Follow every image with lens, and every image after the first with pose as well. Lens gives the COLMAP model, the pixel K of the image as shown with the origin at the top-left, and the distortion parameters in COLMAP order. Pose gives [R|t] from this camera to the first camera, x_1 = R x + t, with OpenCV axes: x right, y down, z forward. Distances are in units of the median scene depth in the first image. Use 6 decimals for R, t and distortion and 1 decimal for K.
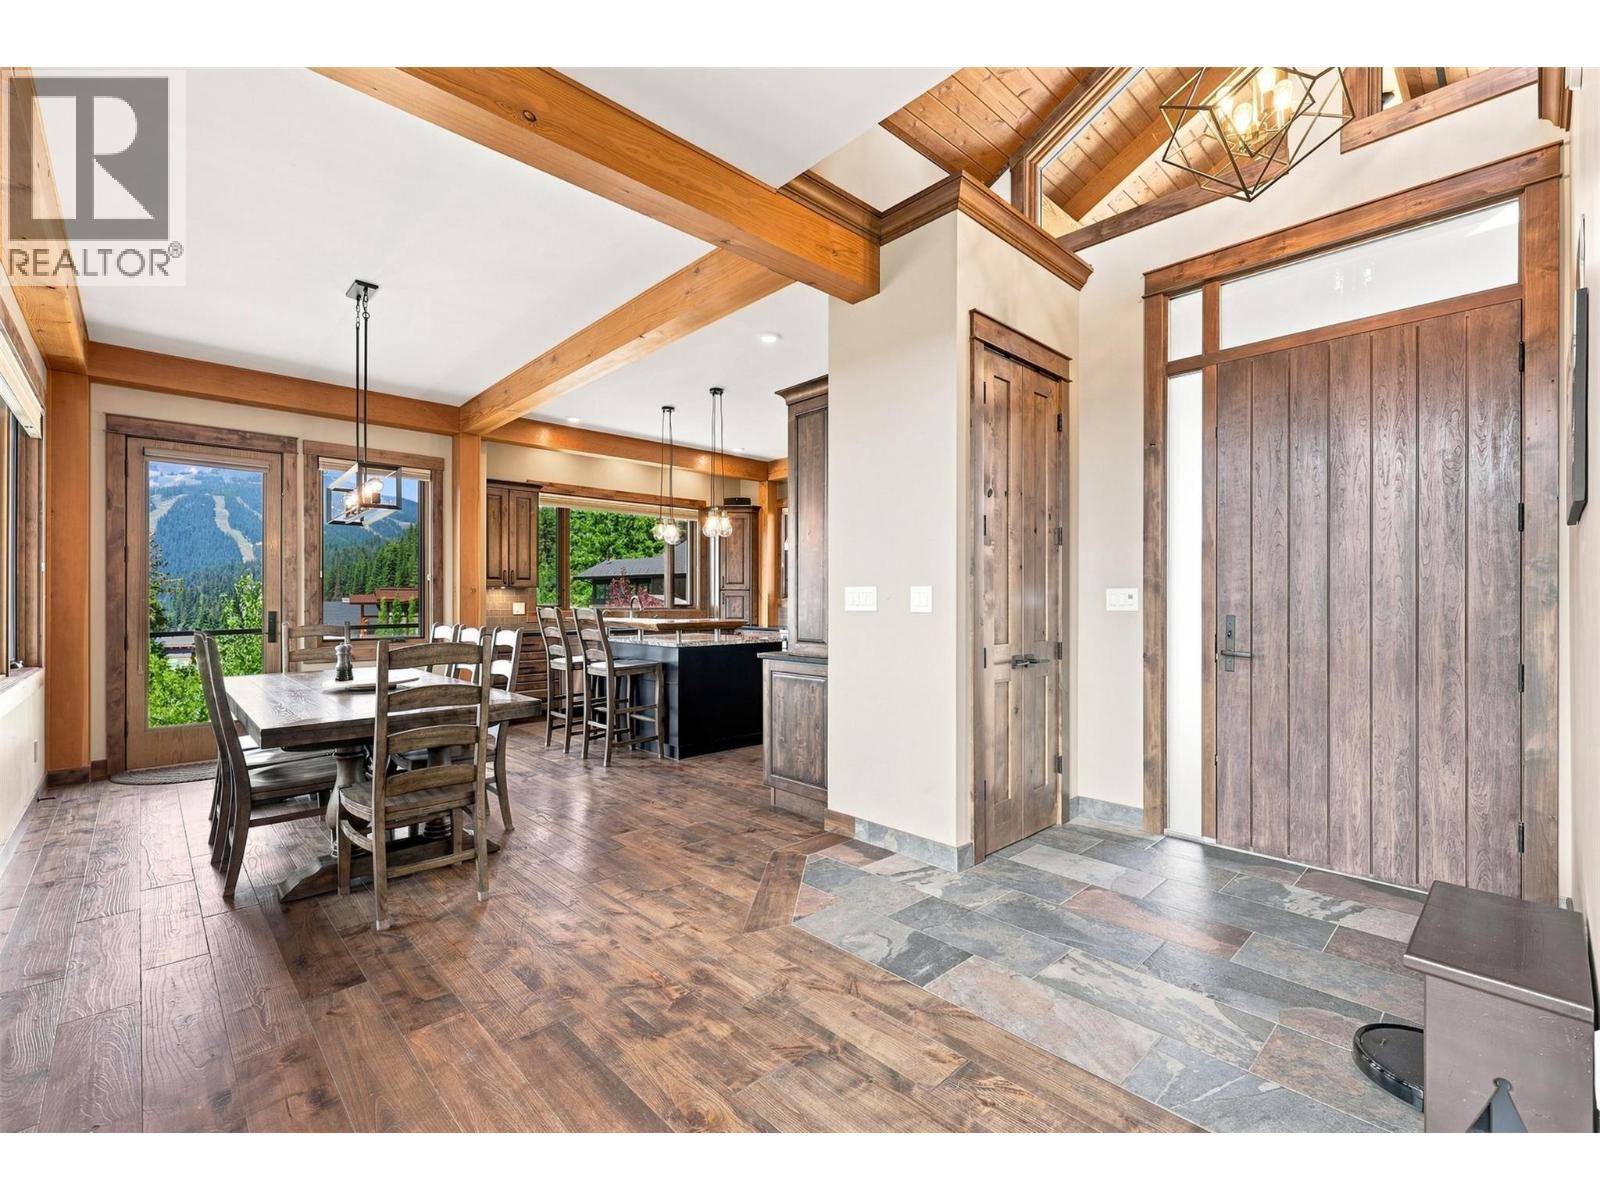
lens RADIAL K [[698.0, 0, 802.0], [0, 698.0, 600.0], [0, 0, 1]] dist [-0.000118, 0.000034]
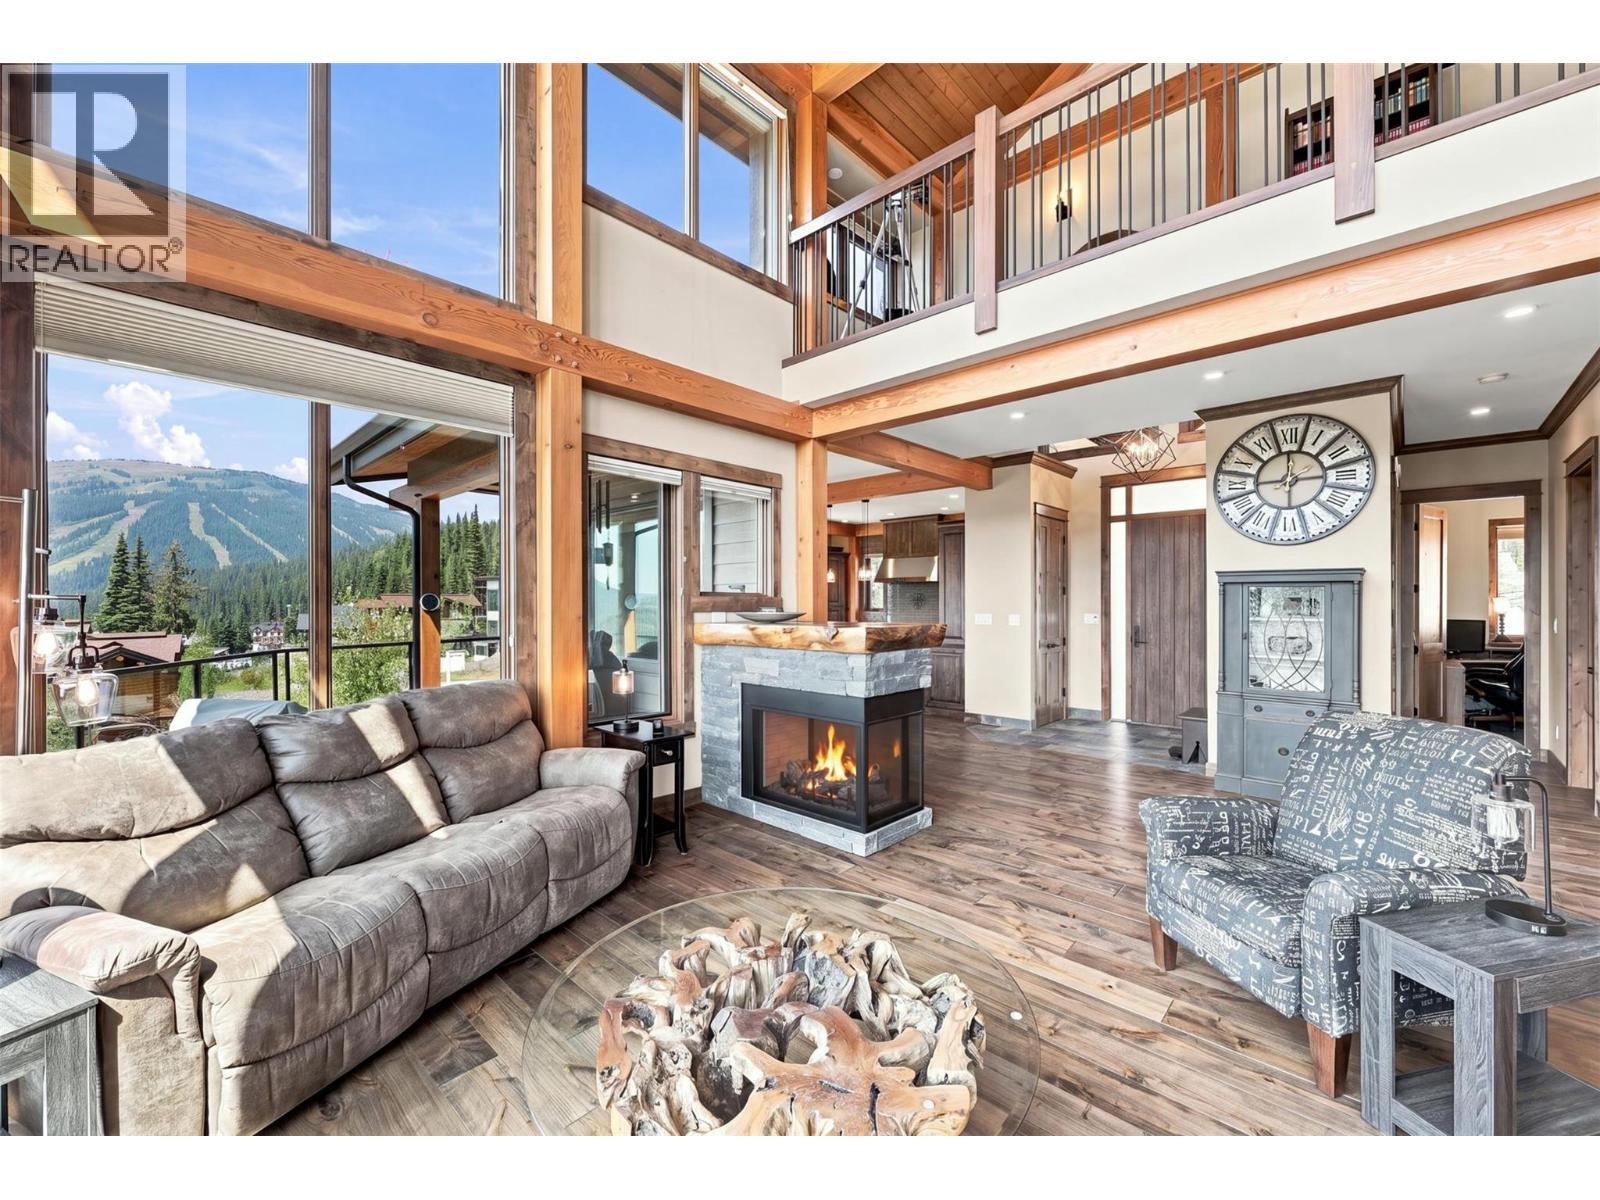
lens RADIAL K [[649.3, 0, 802.6], [0, 649.3, 600.2], [0, 0, 1]] dist [0.002636, 0.000091]
pose [[0.997985, 0.000105, 0.063453, -0.633546], [0.000302, 0.999979, -0.006400, -0.049911], [-0.063453, 0.006406, 0.997964, -1.083750]]
